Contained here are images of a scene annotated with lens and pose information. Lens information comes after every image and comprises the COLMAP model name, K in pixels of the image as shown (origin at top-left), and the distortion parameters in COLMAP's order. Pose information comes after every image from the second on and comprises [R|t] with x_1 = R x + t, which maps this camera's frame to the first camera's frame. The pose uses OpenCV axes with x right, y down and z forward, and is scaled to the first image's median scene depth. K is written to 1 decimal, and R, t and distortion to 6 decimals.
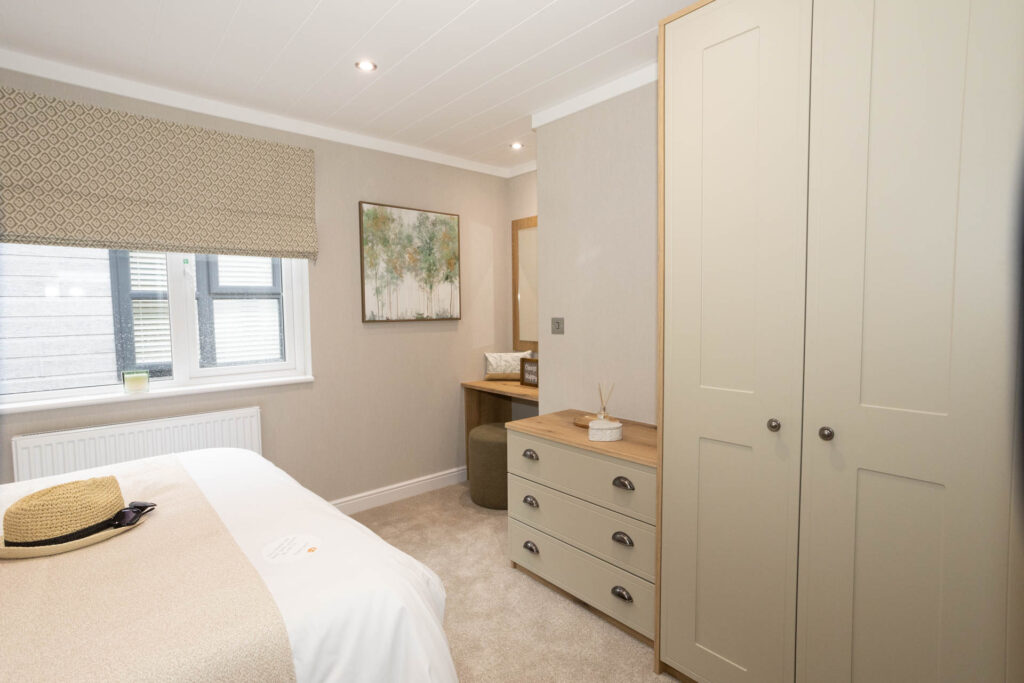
lens RADIAL K [[499.0, 0, 500.5], [0, 499.0, 341.1], [0, 0, 1]] dist [-0.049483, 0.037662]
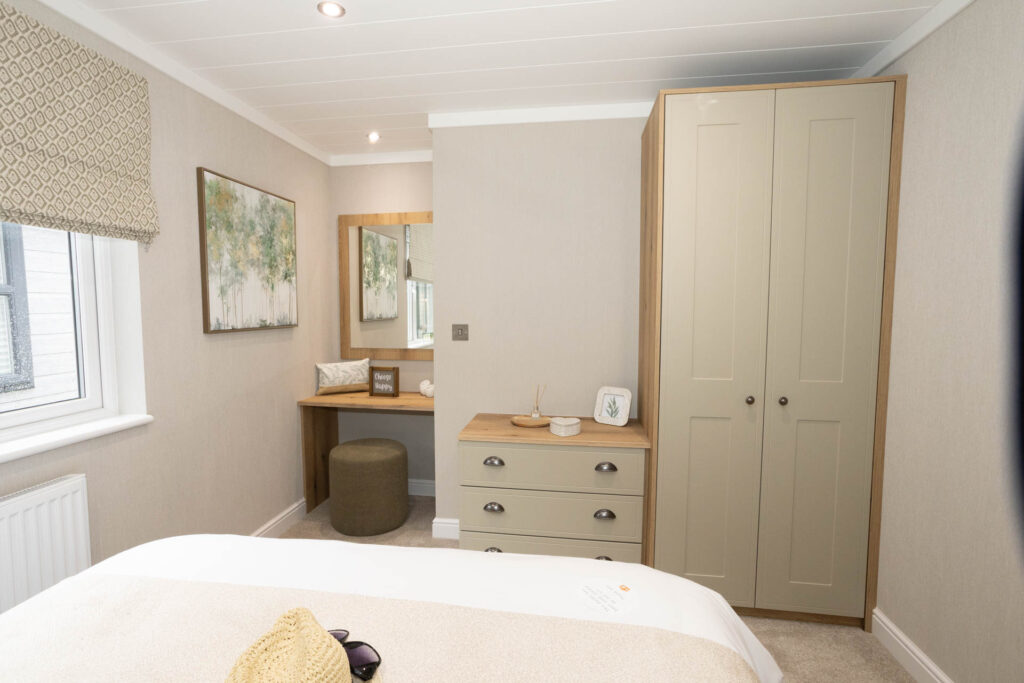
lens RADIAL K [[499.0, 0, 500.5], [0, 499.0, 341.1], [0, 0, 1]] dist [-0.049483, 0.037662]
pose [[0.757661, -0.035804, 0.651666, -0.397785], [0.033053, 0.999318, 0.016475, -0.022381], [-0.651811, 0.009057, 0.758327, 0.153896]]
